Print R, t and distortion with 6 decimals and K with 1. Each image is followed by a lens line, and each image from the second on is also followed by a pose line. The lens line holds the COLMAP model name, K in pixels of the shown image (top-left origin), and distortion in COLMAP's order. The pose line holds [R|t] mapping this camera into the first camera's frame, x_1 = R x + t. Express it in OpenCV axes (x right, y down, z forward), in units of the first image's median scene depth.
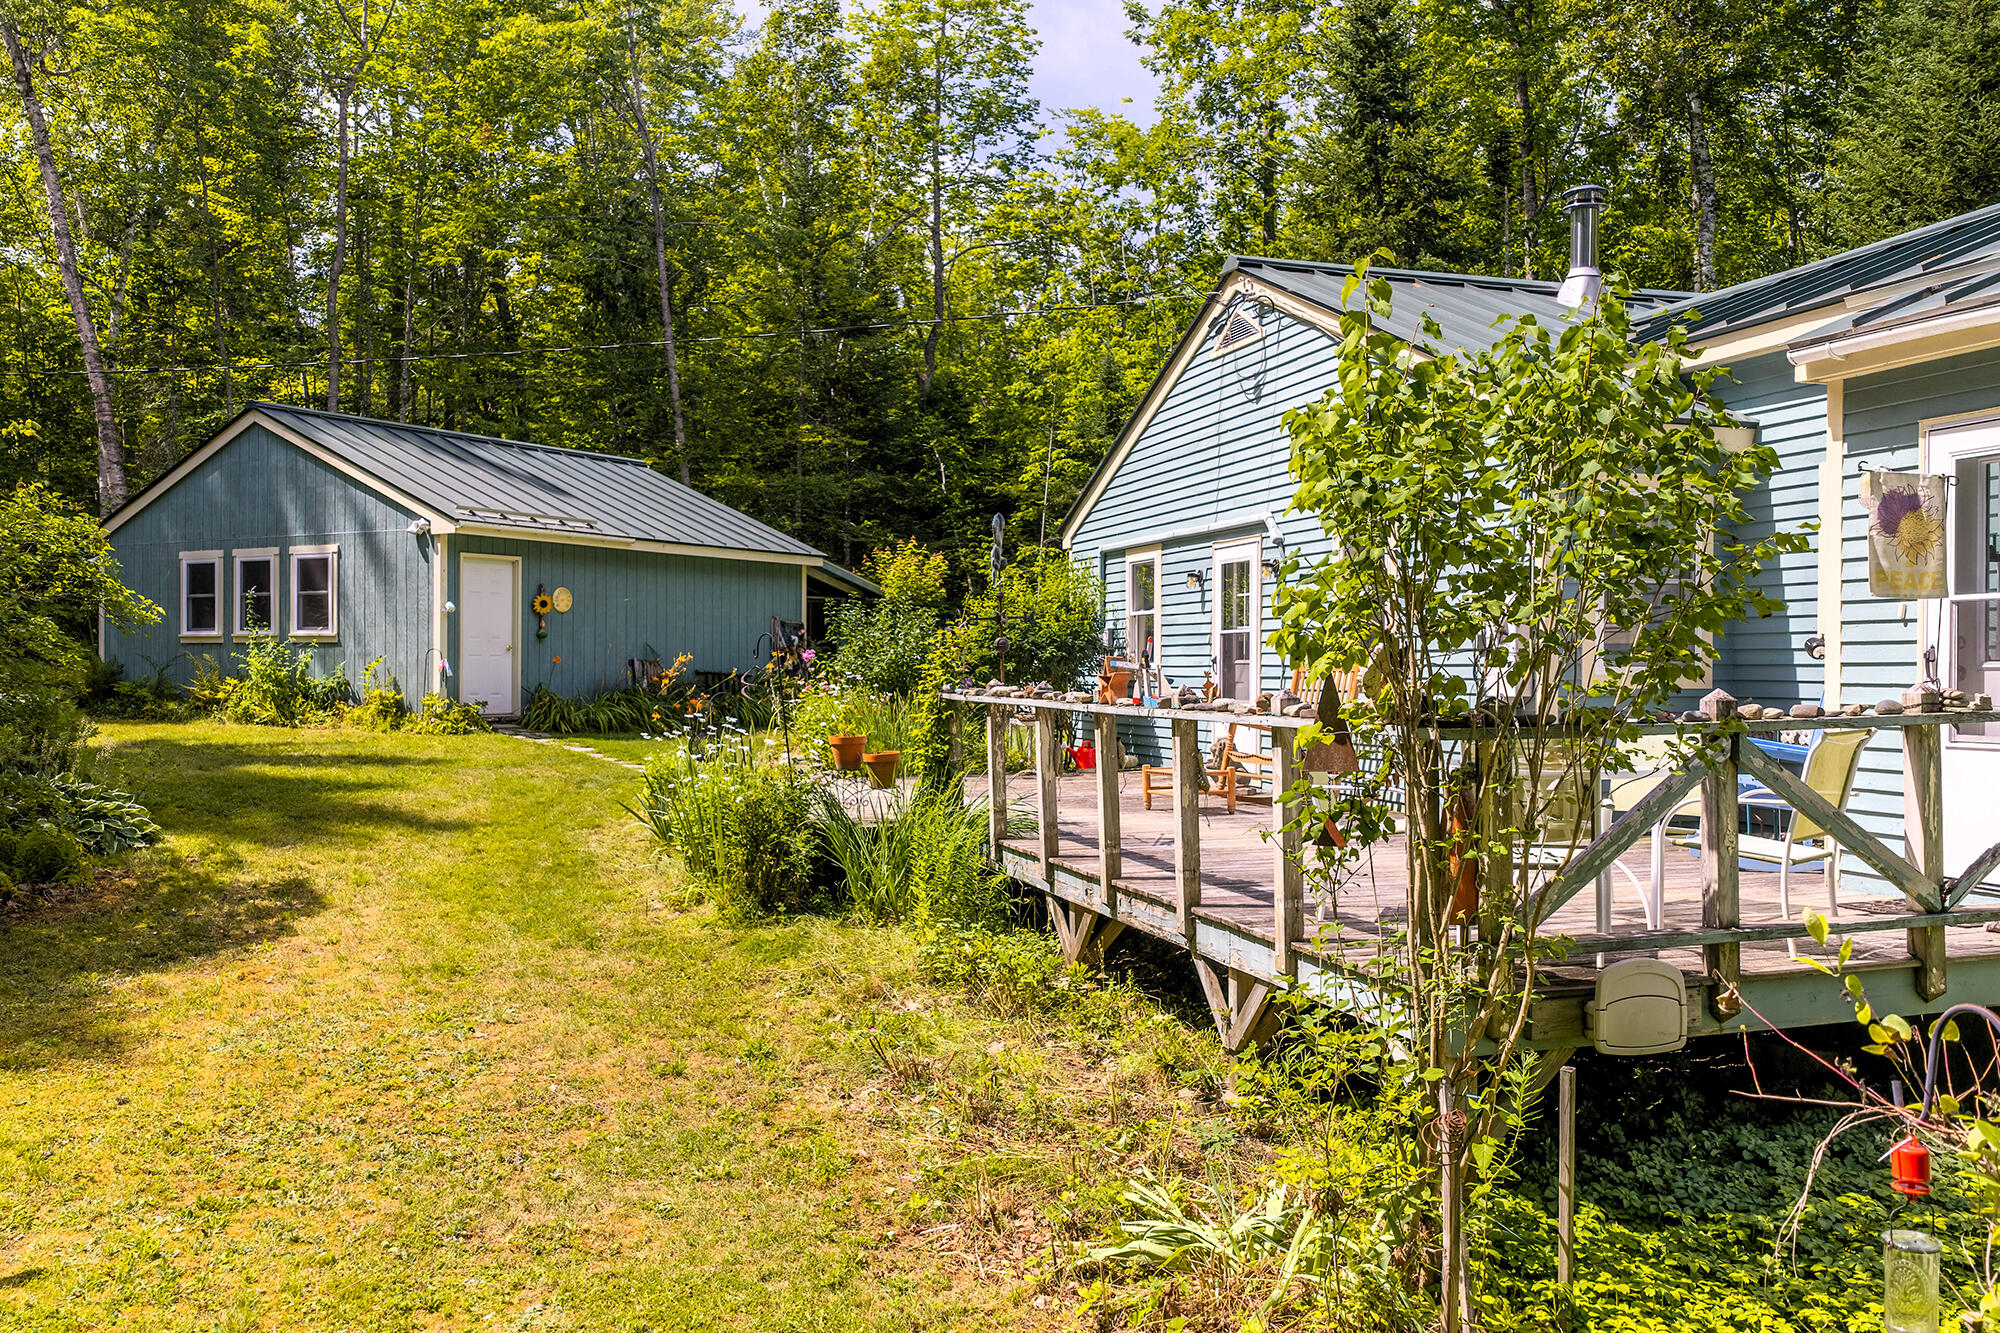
lens RADIAL K [[1648.3, 0, 998.7], [0, 1648.3, 673.3], [0, 0, 1]] dist [0.000270, 0.005447]
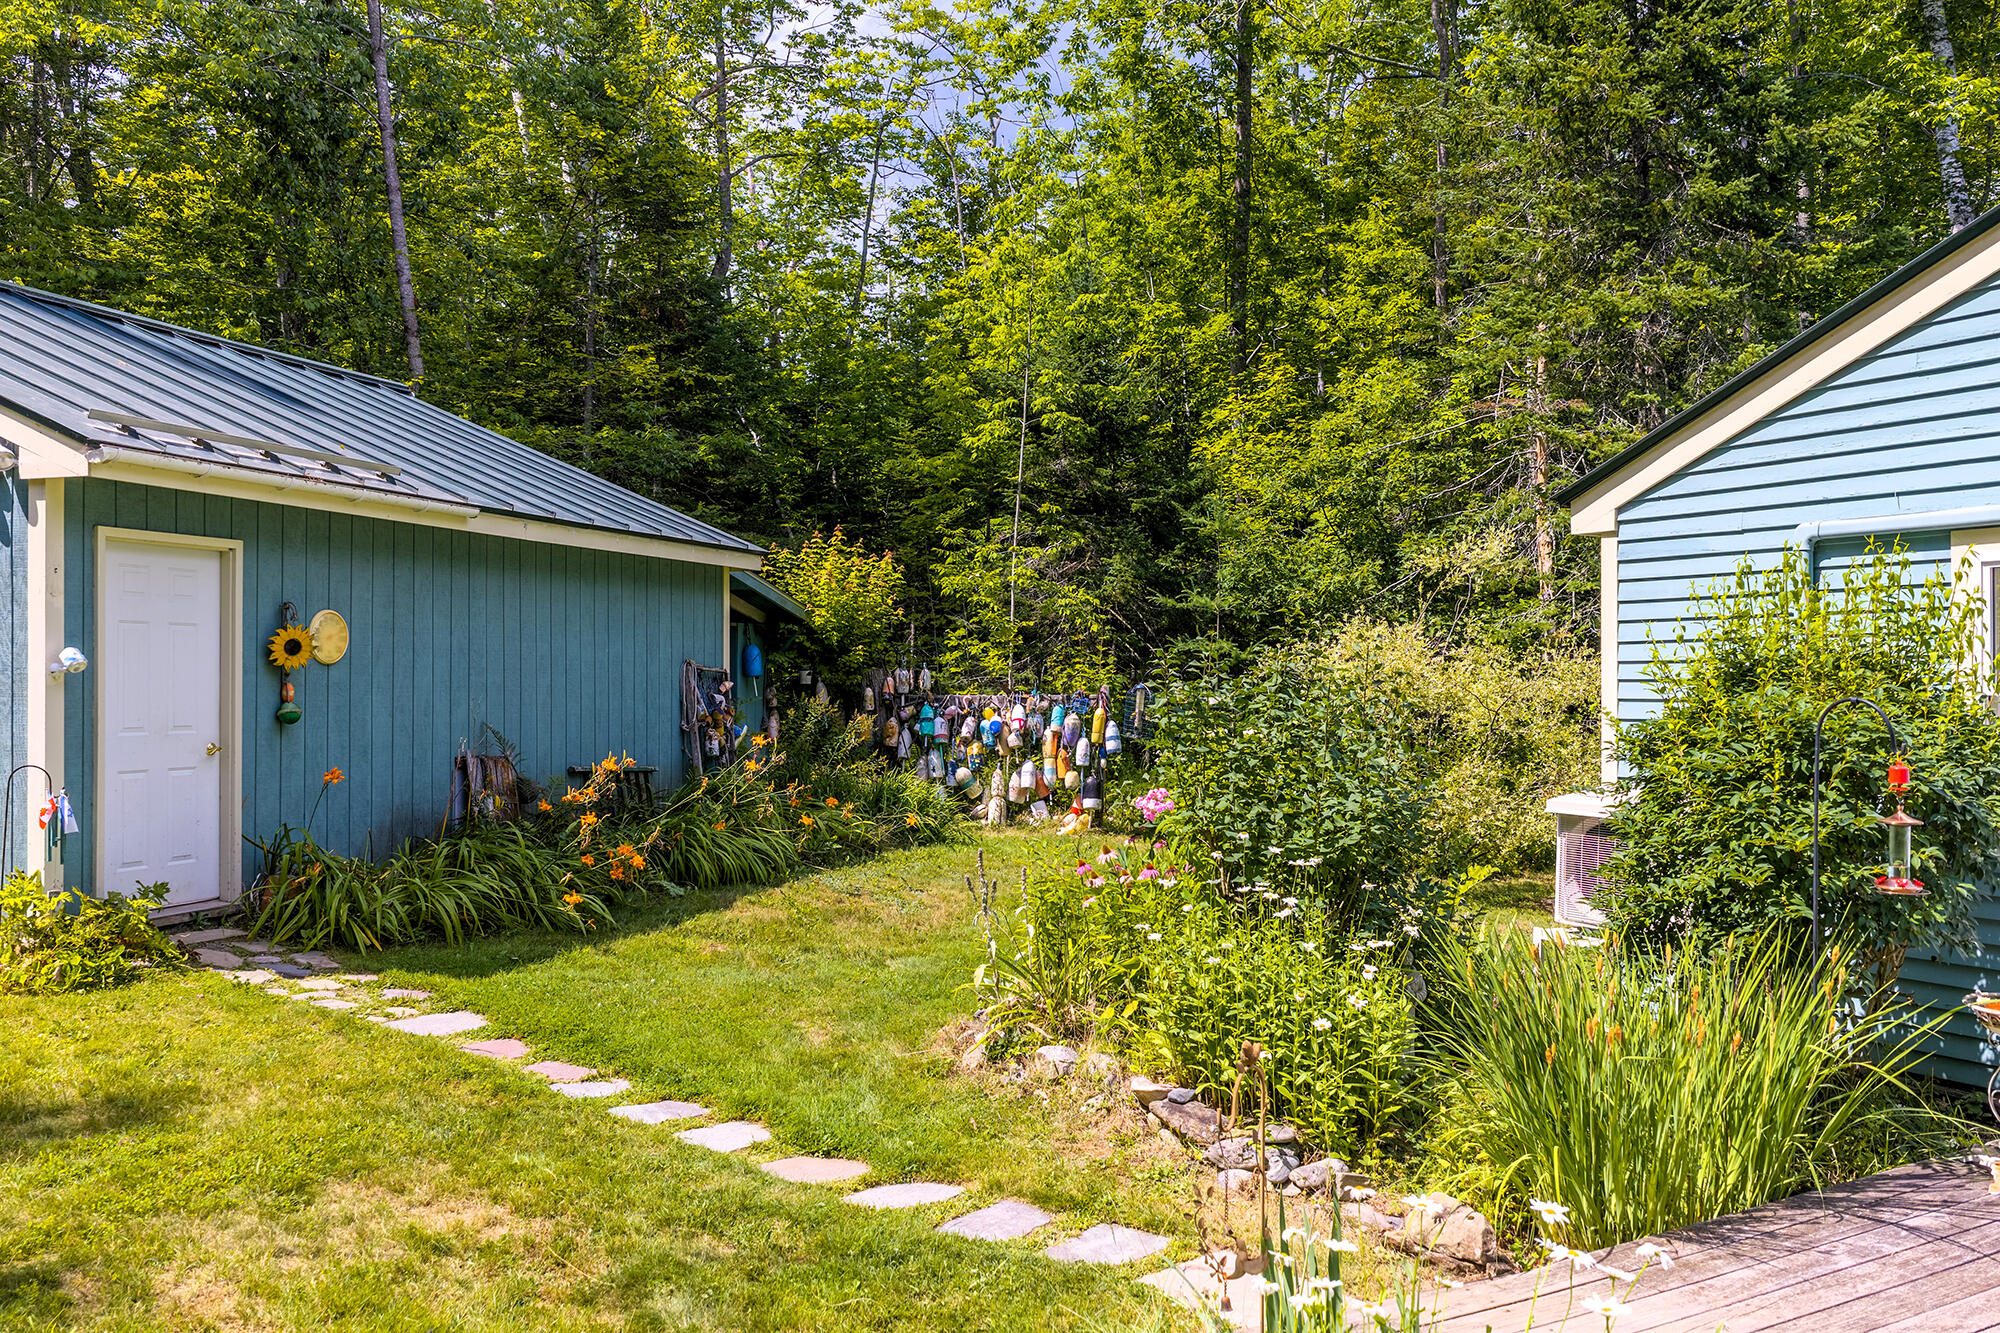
lens RADIAL K [[1648.3, 0, 989.8], [0, 1648.3, 669.1], [0, 0, 1]] dist [0.000270, 0.005447]
pose [[0.974595, -0.004358, 0.223932, -0.198426], [0.006387, 0.999945, -0.008336, -0.032230], [-0.223883, 0.009554, 0.974569, 0.540099]]
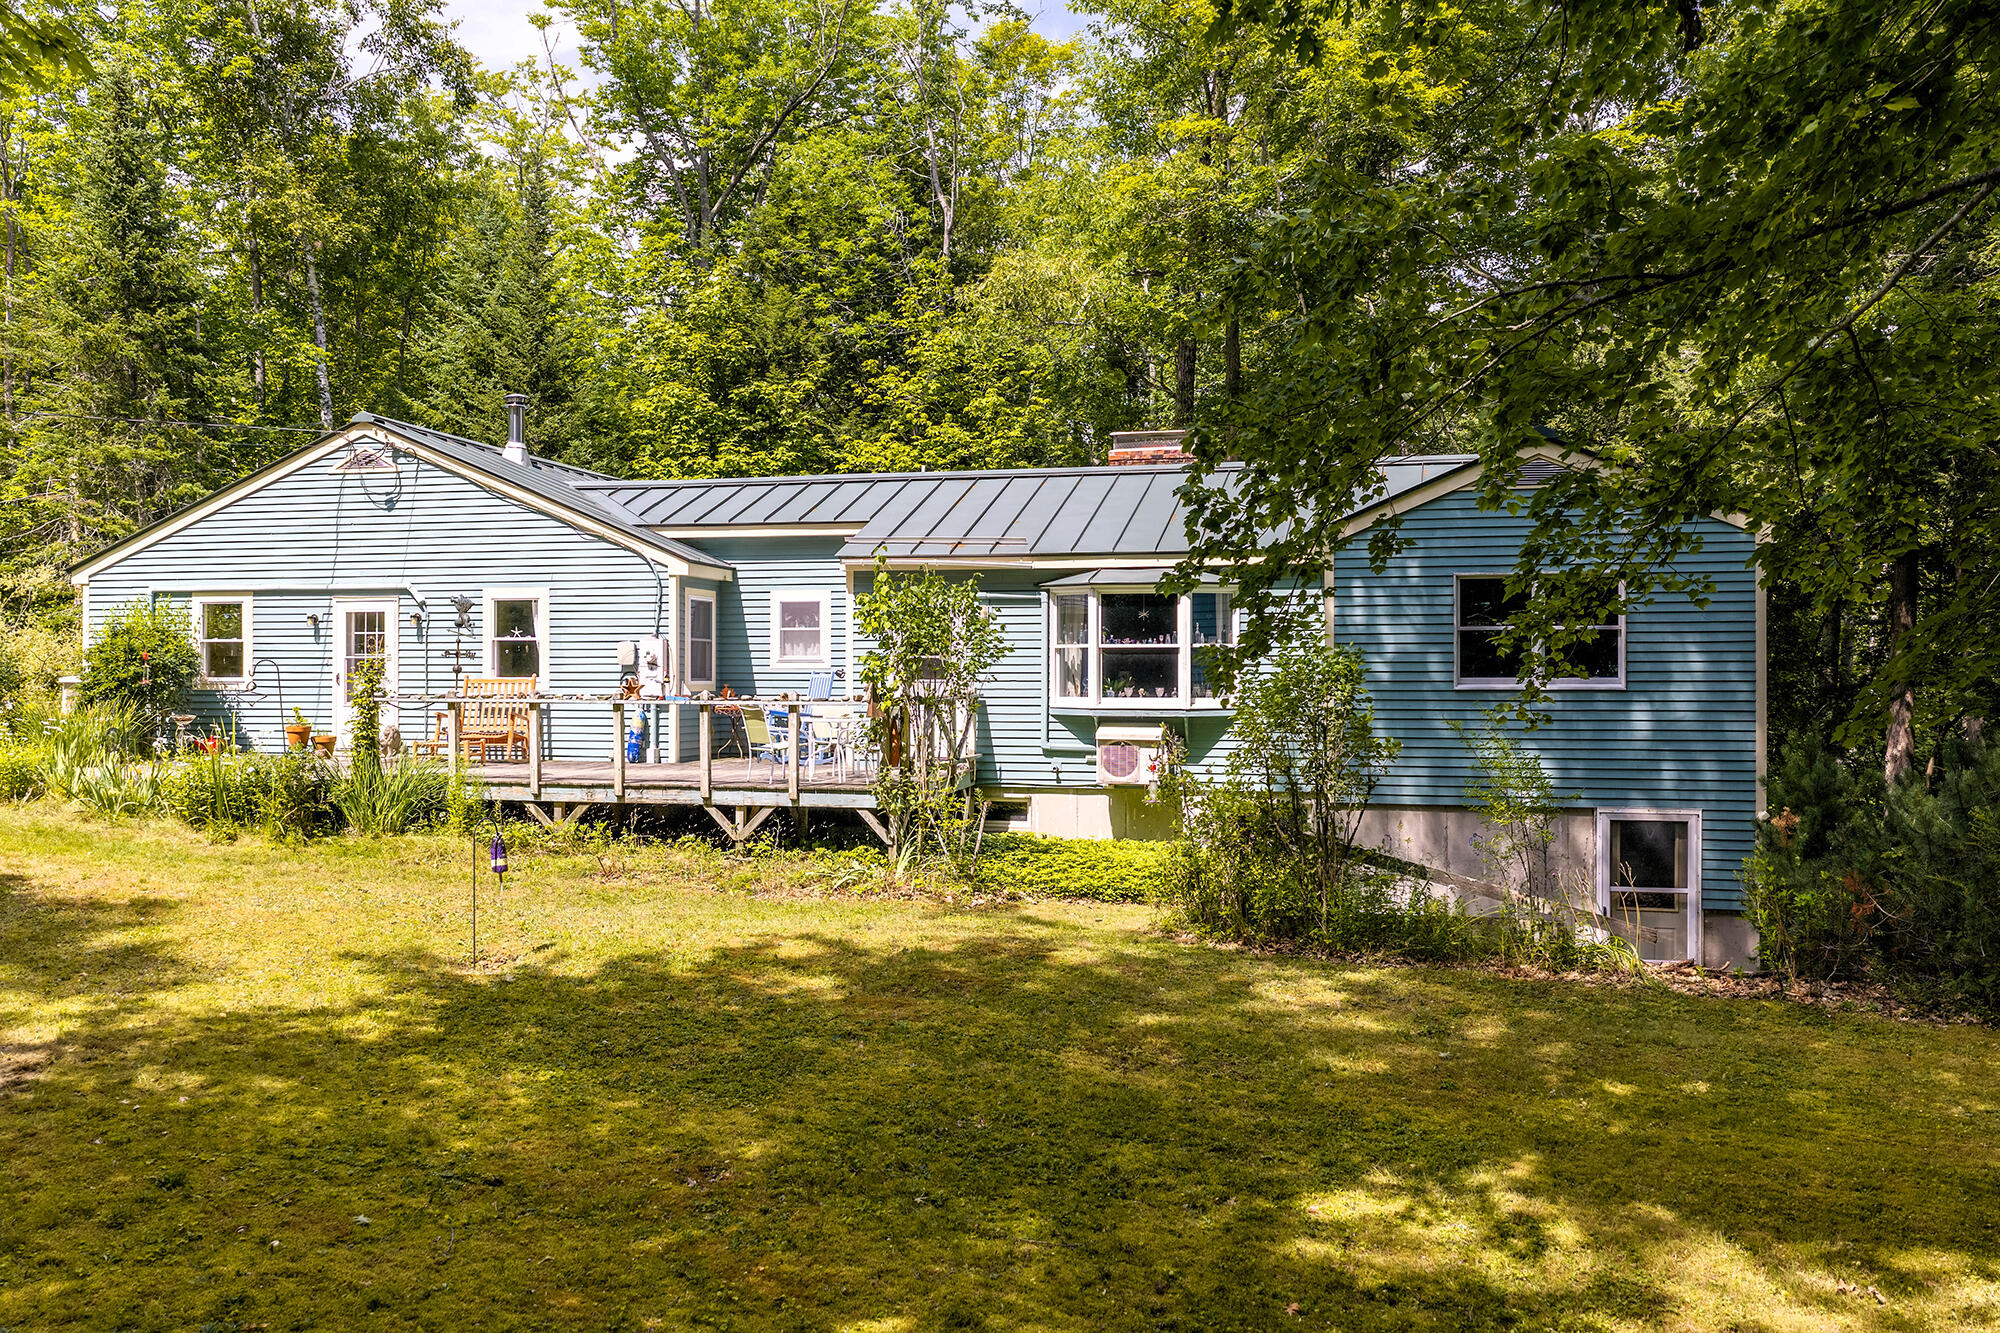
lens RADIAL K [[1648.3, 0, 991.6], [0, 1648.3, 676.3], [0, 0, 1]] dist [0.000270, 0.005447]
pose [[0.507281, -0.000682, 0.861780, -0.610029], [0.001754, 0.999998, -0.000241, -0.004411], [-0.861779, 0.001634, 0.507282, -0.192357]]
